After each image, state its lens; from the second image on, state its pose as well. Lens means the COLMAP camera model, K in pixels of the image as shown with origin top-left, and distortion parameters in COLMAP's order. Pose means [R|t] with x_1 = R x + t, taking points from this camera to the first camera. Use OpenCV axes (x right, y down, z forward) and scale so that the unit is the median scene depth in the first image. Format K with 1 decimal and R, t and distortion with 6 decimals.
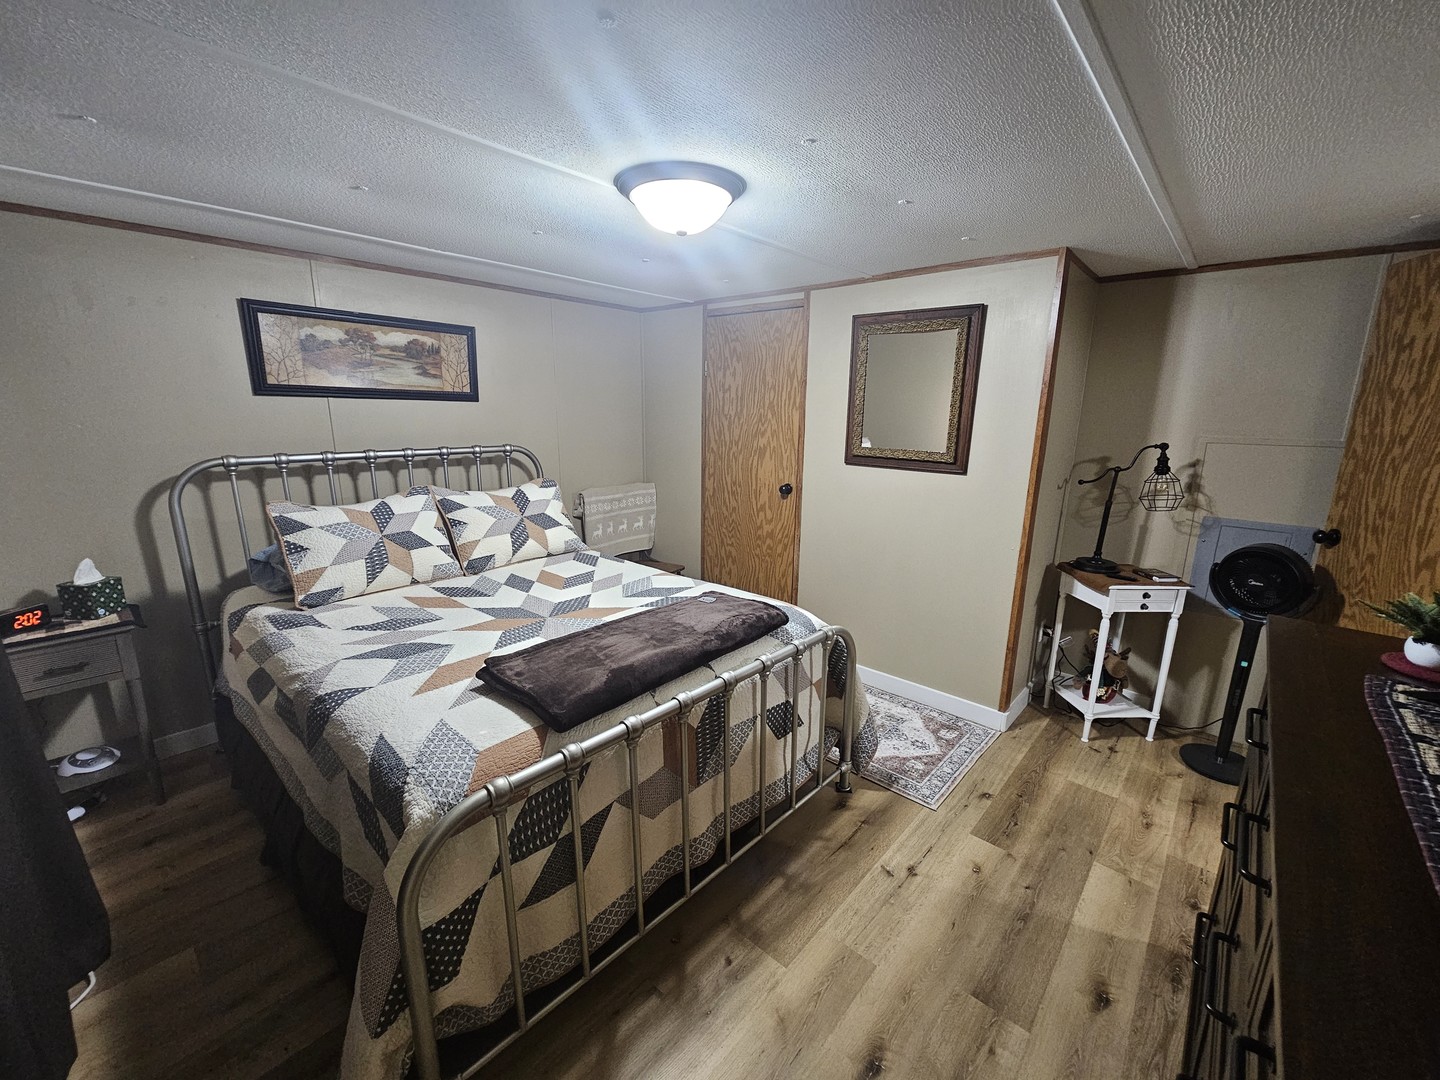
lens RADIAL K [[587.1, 0, 721.2], [0, 587.1, 549.0], [0, 0, 1]] dist [-0.001675, -0.000208]
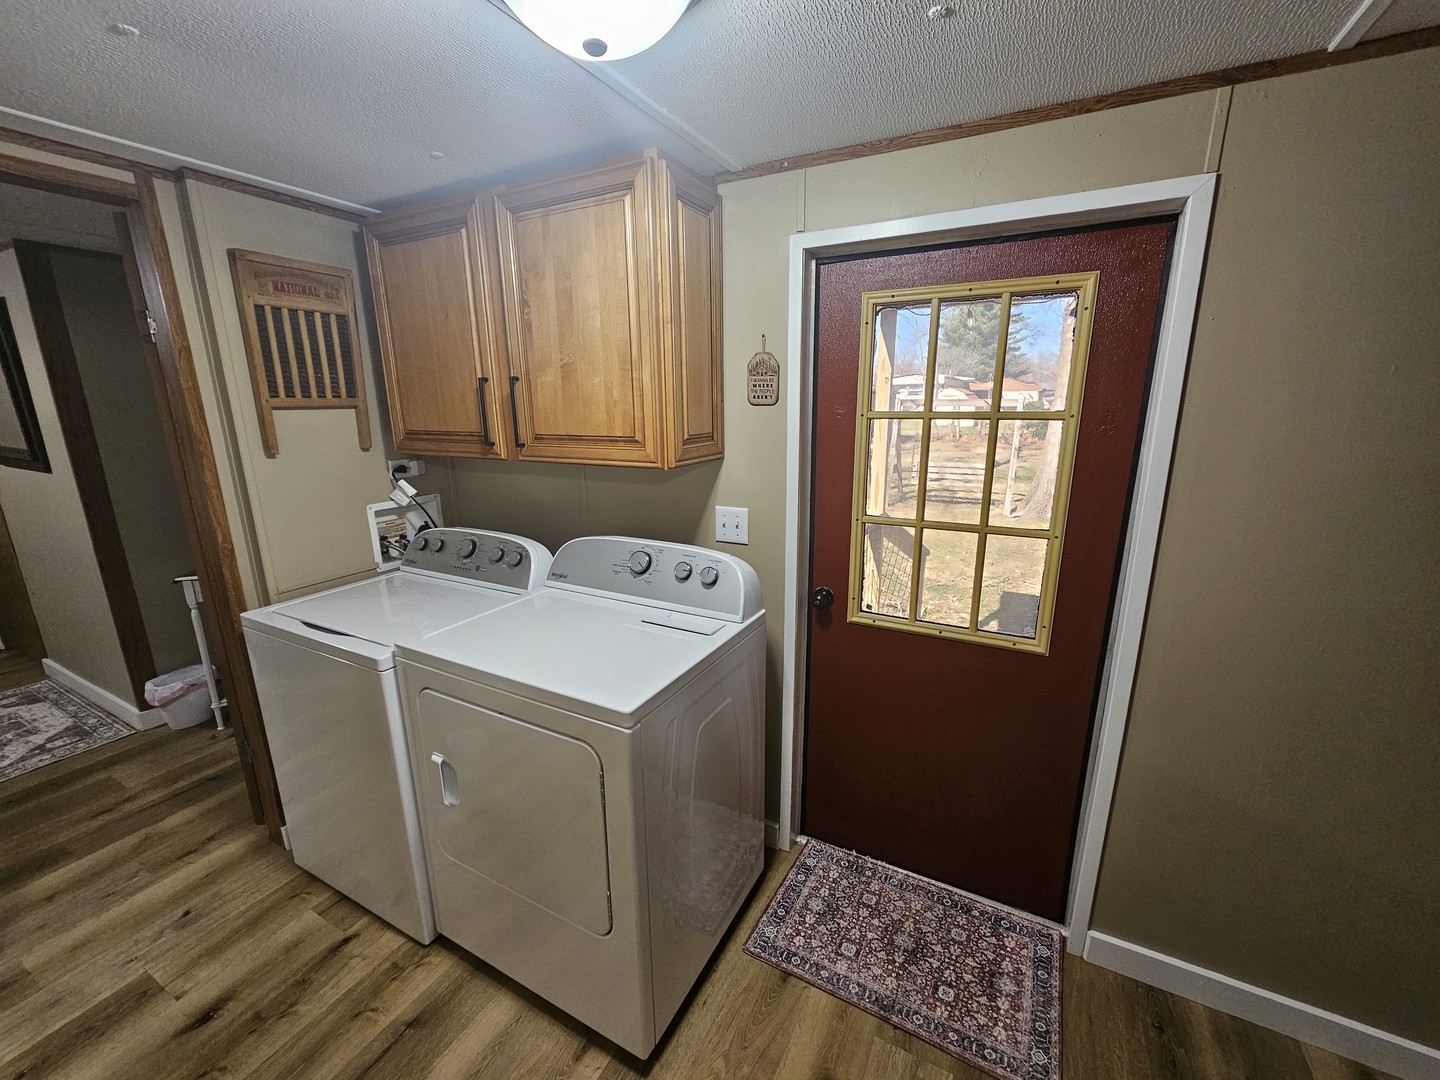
lens RADIAL K [[585.9, 0, 725.6], [0, 585.9, 547.4], [0, 0, 1]] dist [0.003554, -0.000009]
pose [[0.969972, -0.069906, 0.232955, 1.315132], [0.065686, 0.997506, 0.025831, 0.045093], [-0.234180, -0.009753, 0.972144, -0.206916]]
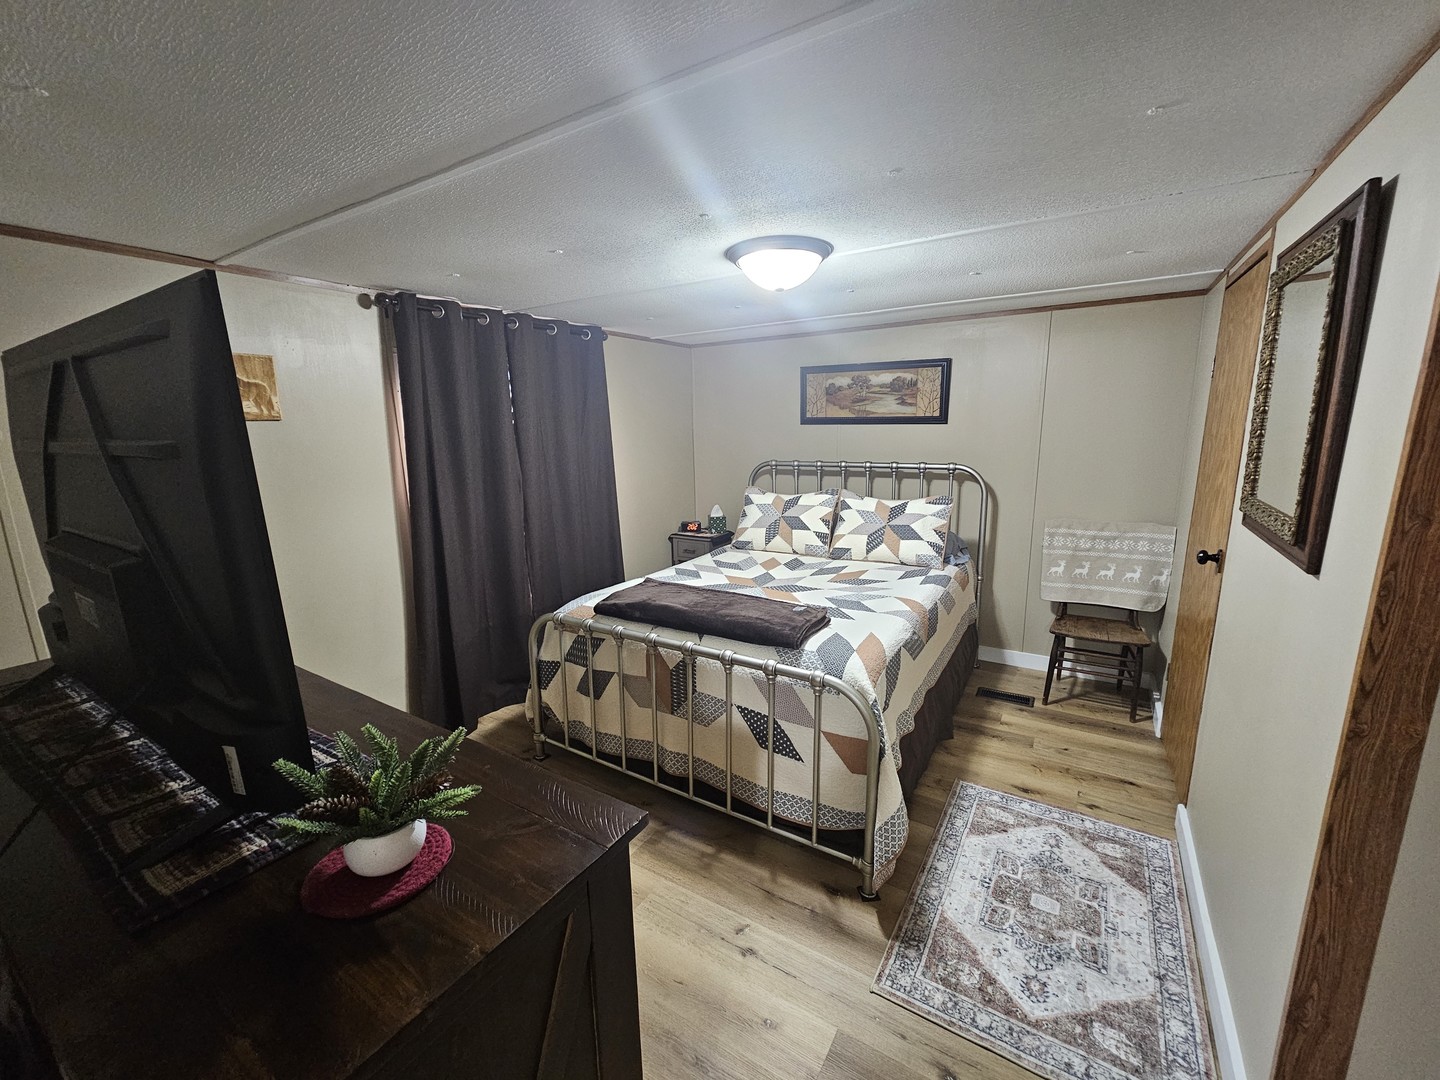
lens RADIAL K [[585.9, 0, 725.6], [0, 585.9, 547.4], [0, 0, 1]] dist [0.003554, -0.000009]
pose [[0.176263, 0.186956, -0.966426, 0.795227], [-0.210656, 0.966216, 0.148495, -0.125967], [0.961538, 0.177409, 0.209692, 0.501989]]
